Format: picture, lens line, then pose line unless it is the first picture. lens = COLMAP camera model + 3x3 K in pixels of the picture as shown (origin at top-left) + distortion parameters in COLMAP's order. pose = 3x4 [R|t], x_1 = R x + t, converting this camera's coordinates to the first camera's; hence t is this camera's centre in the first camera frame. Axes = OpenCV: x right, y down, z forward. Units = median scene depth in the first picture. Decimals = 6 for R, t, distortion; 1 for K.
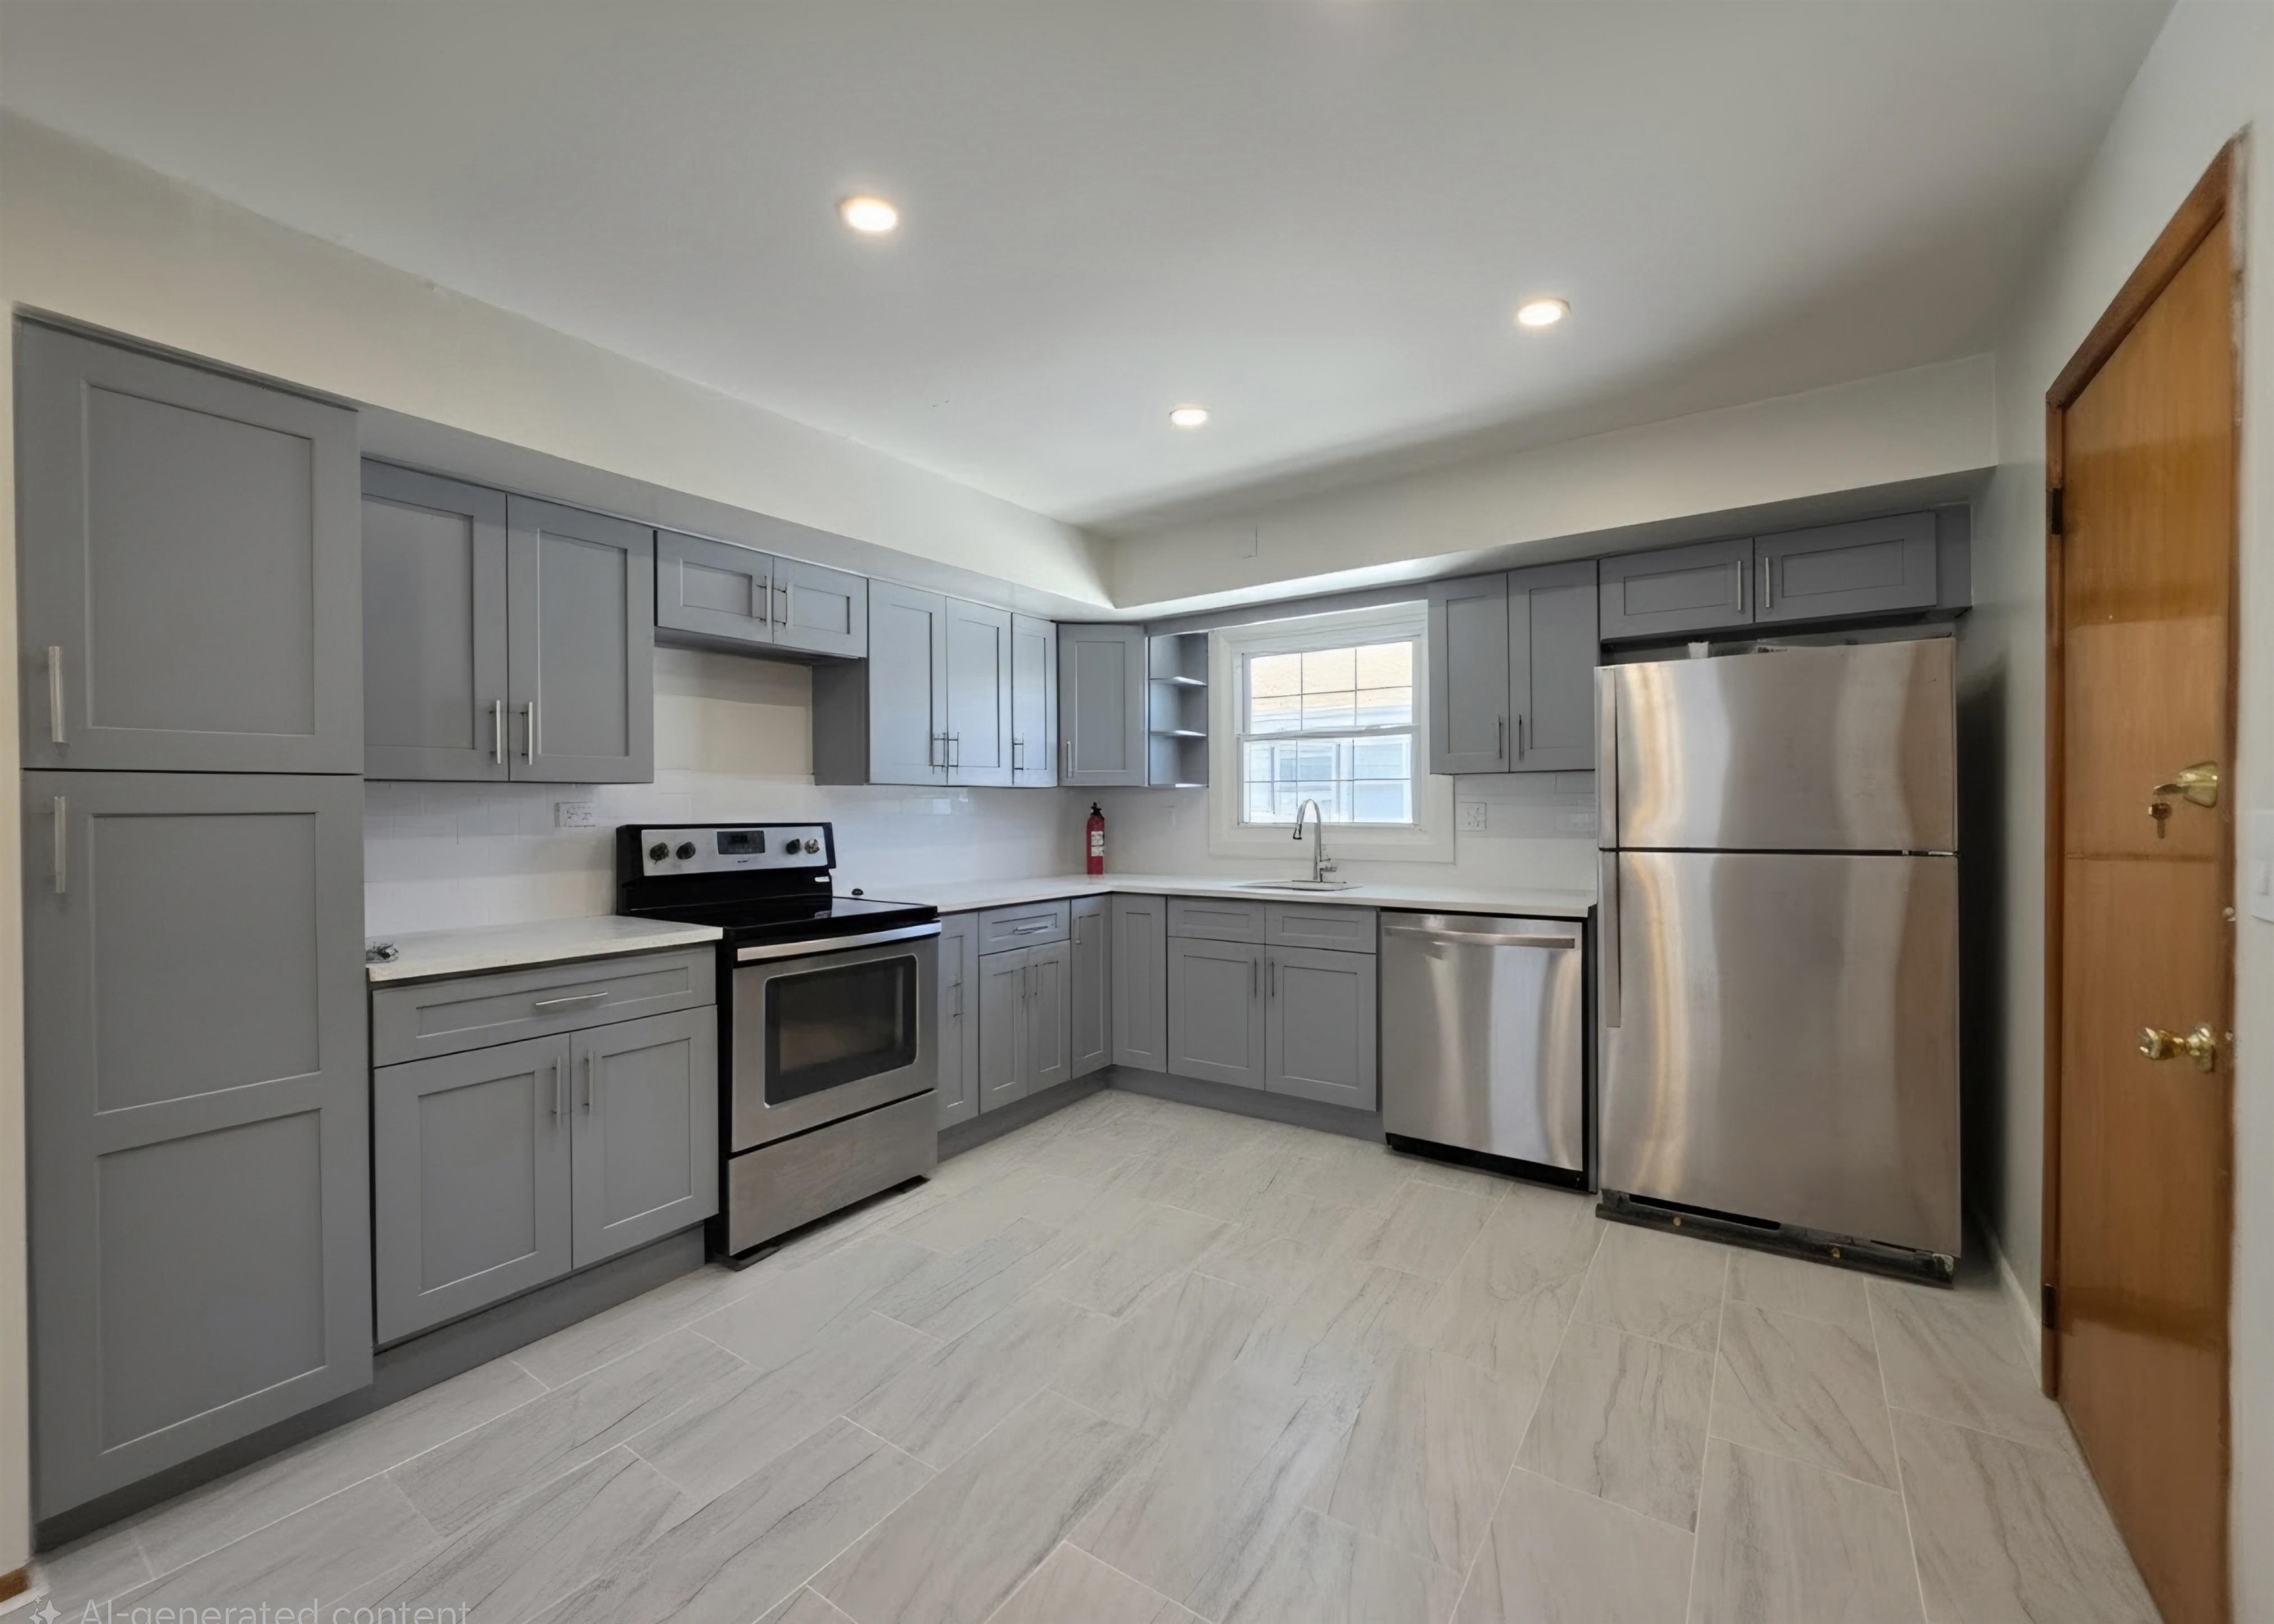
lens RADIAL K [[920.6, 0, 1137.0], [0, 920.6, 812.0], [0, 0, 1]] dist [0.001067, 0.000022]
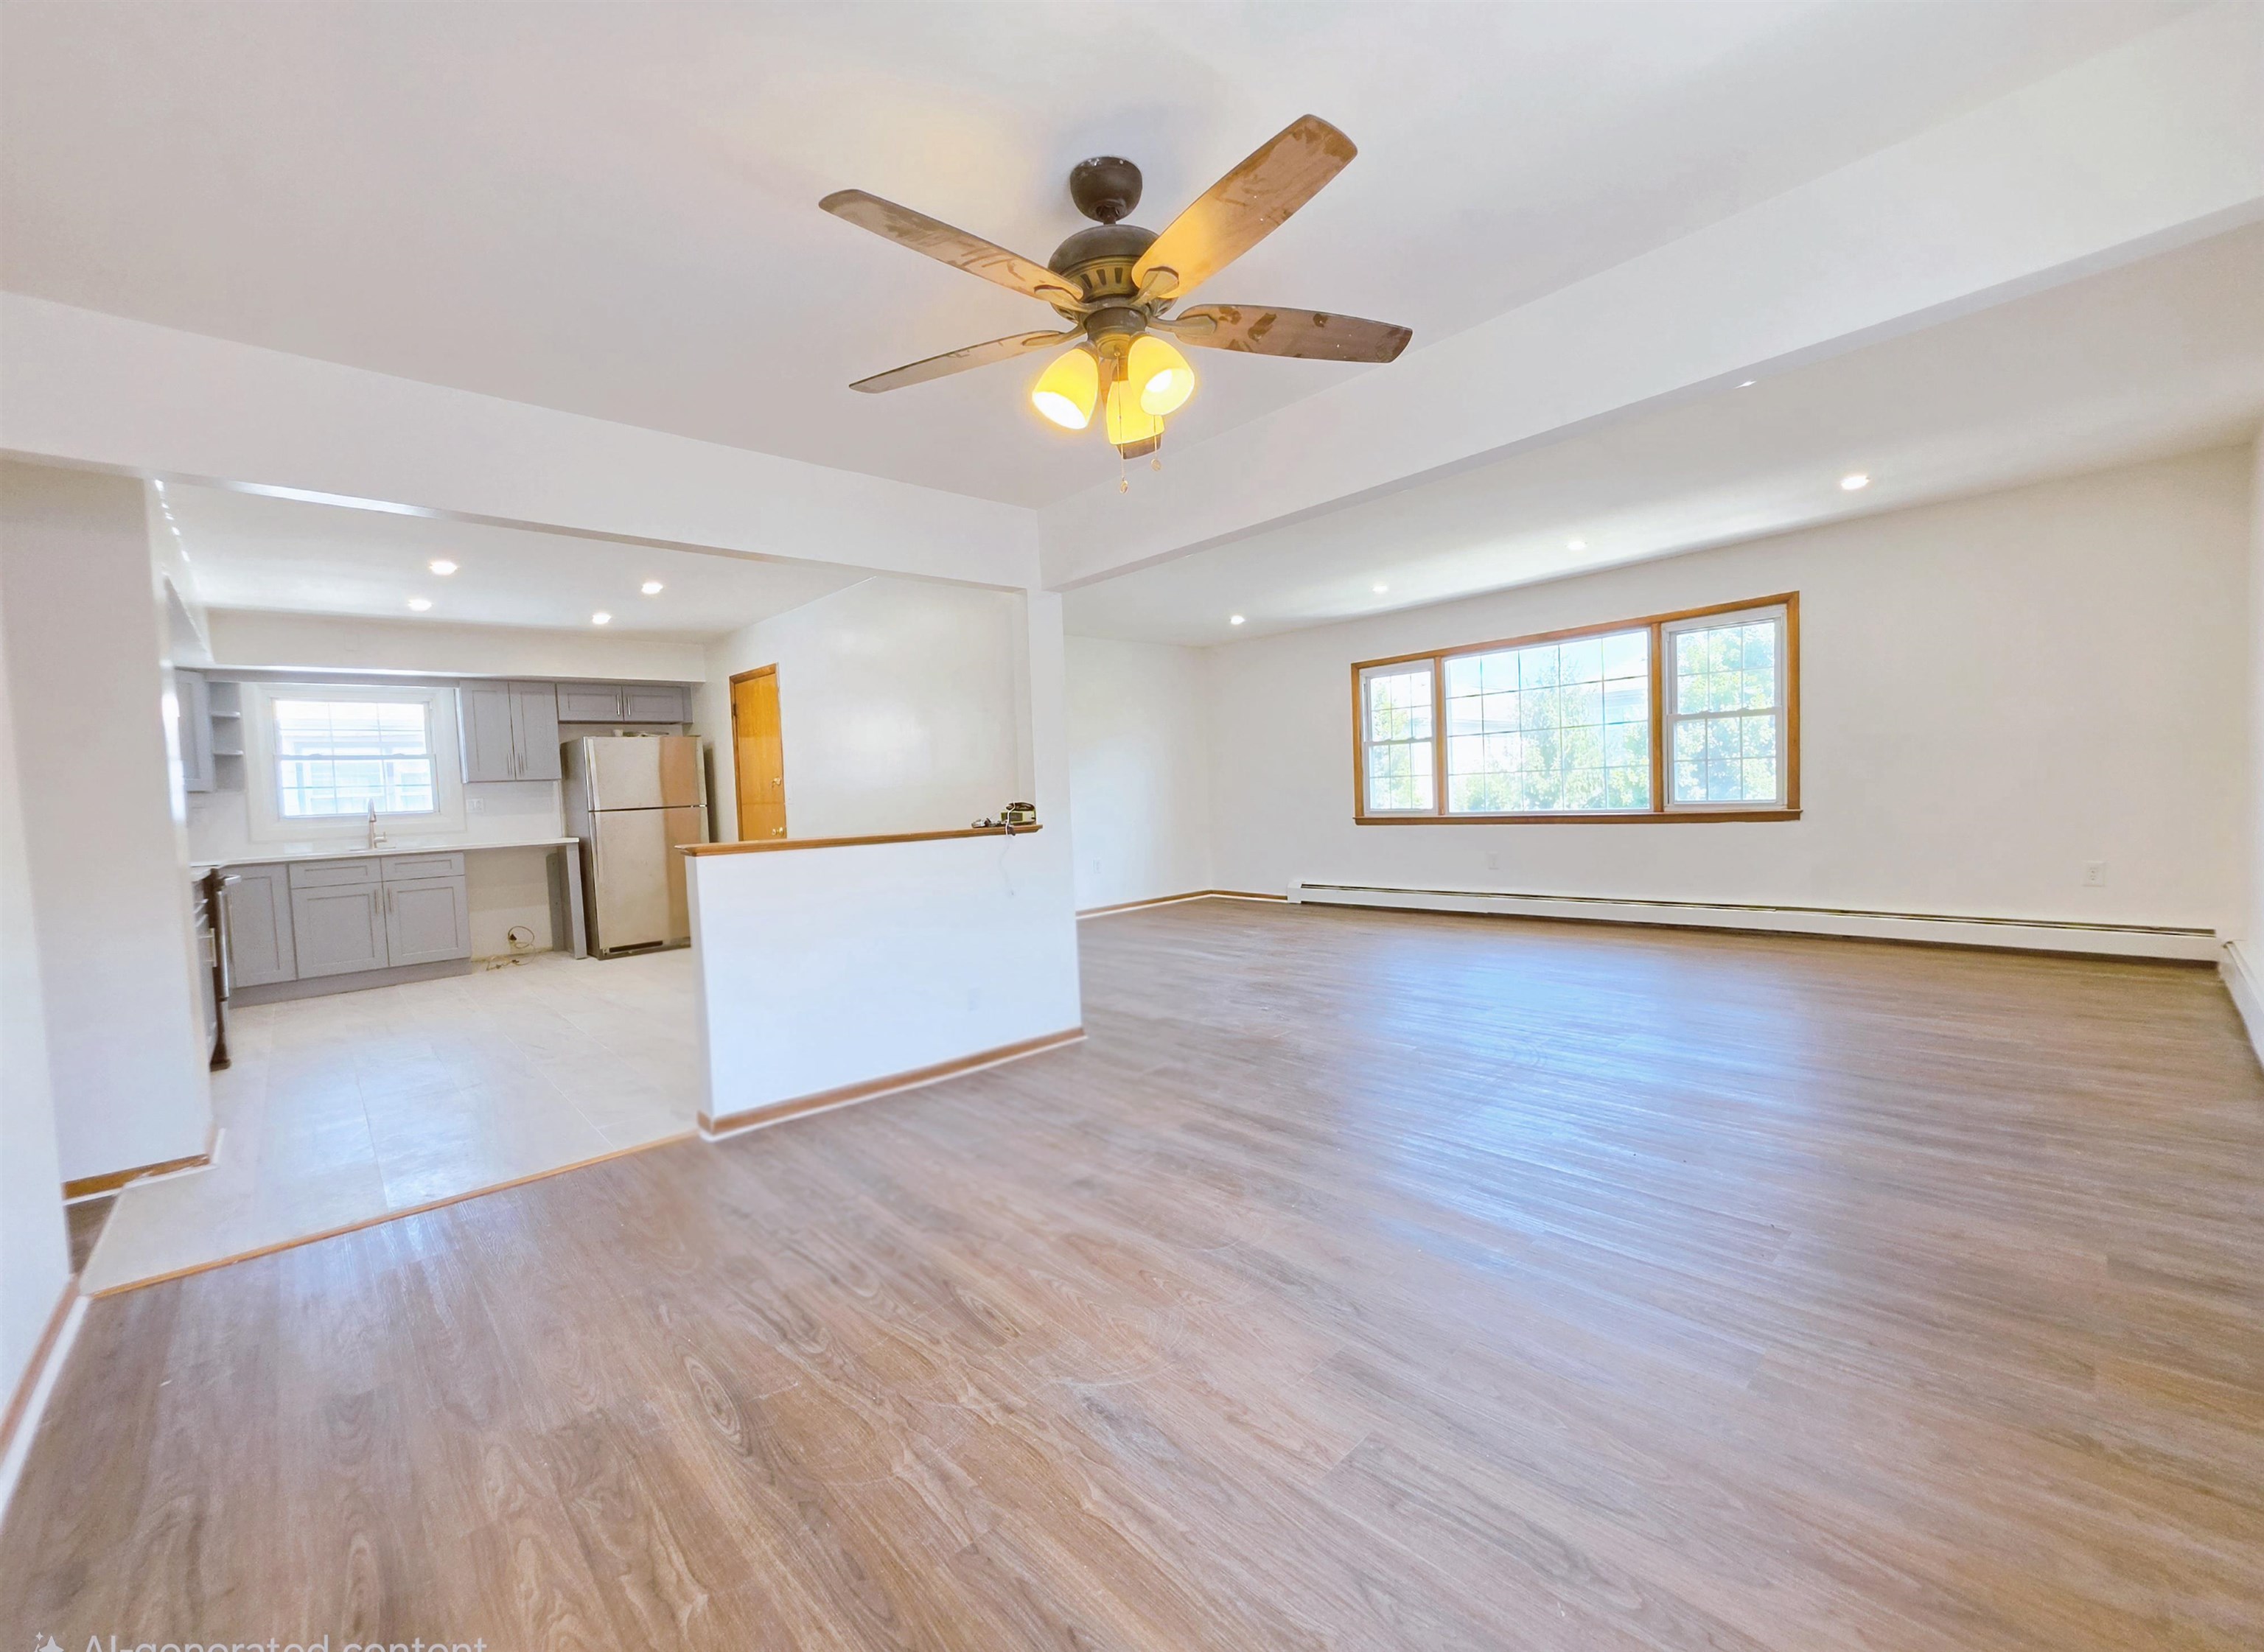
lens RADIAL K [[912.5, 0, 1132.0], [0, 912.5, 826.0], [0, 0, 1]] dist [-0.000703, -0.000019]
pose [[0.225889, -0.045626, 0.973084, -1.071215], [0.050008, 0.998129, 0.035192, 0.046199], [-0.972869, 0.040713, 0.227748, -0.662125]]
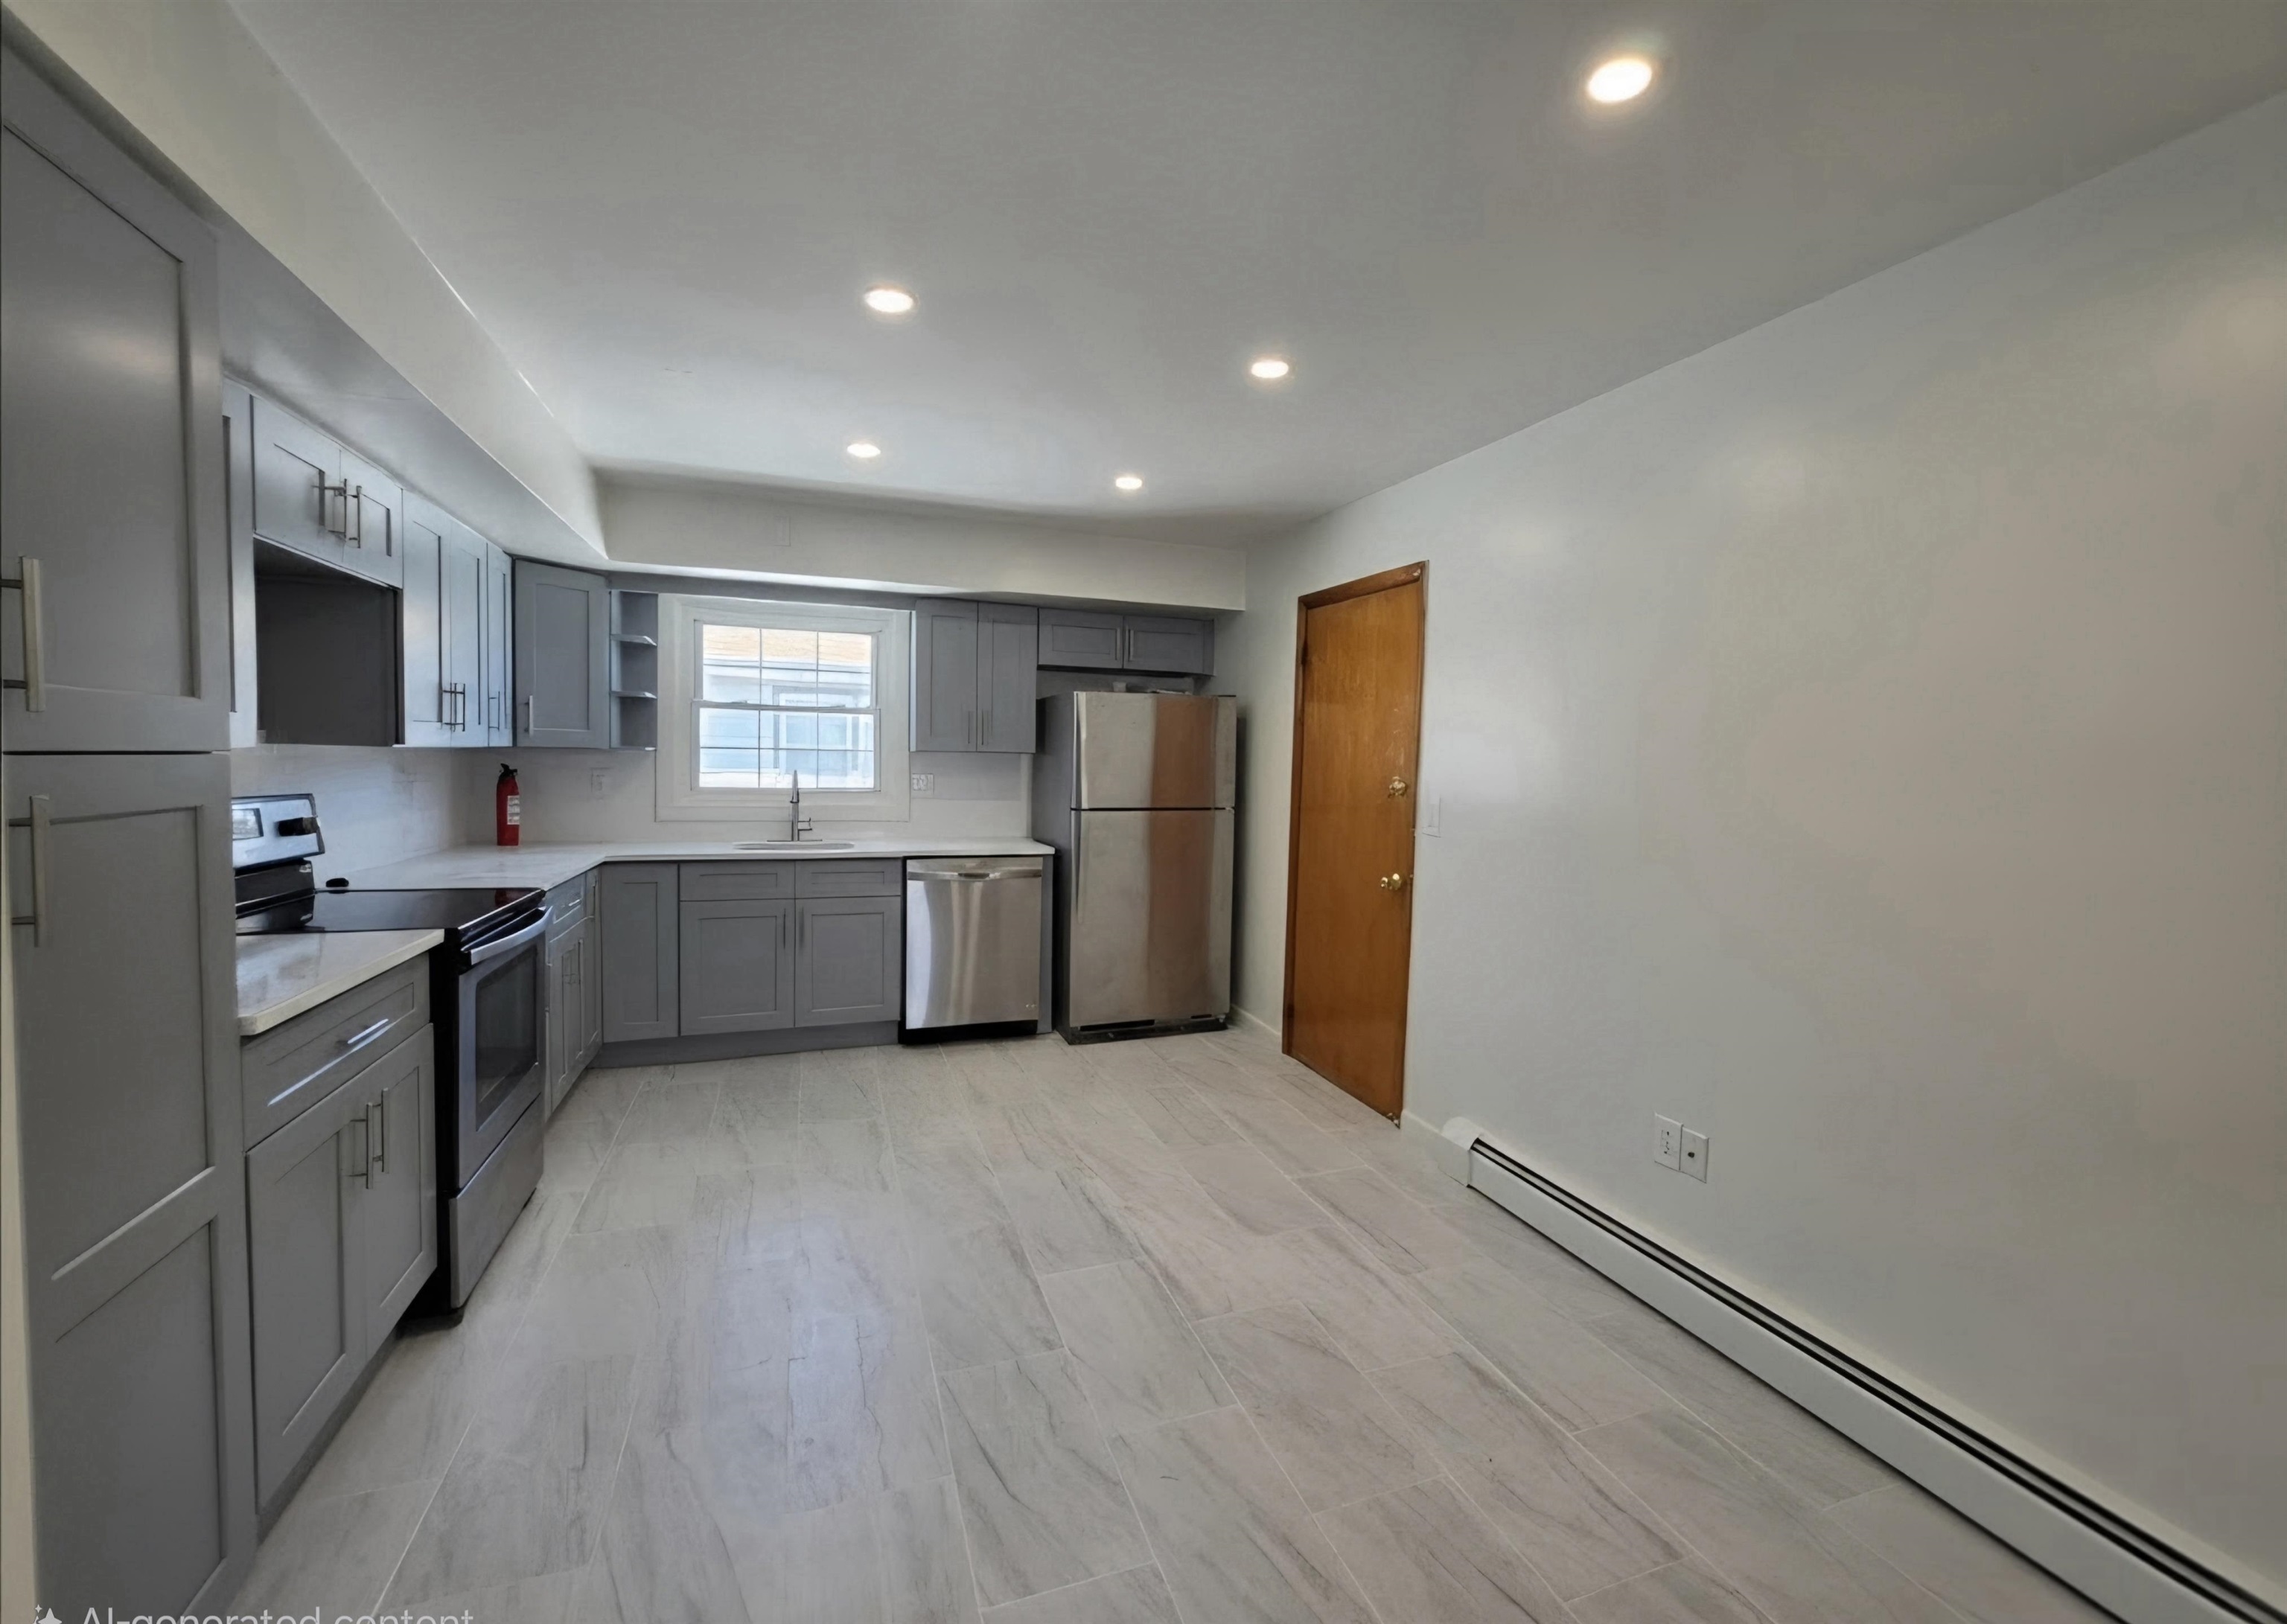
lens RADIAL K [[925.8, 0, 1143.5], [0, 925.8, 812.0], [0, 0, 1]] dist [0.001067, 0.000022]
pose [[0.587889, -0.024468, 0.808572, -0.475328], [-0.020711, 0.998760, 0.045282, -0.019584], [-0.808677, -0.043367, 0.586653, -0.000983]]
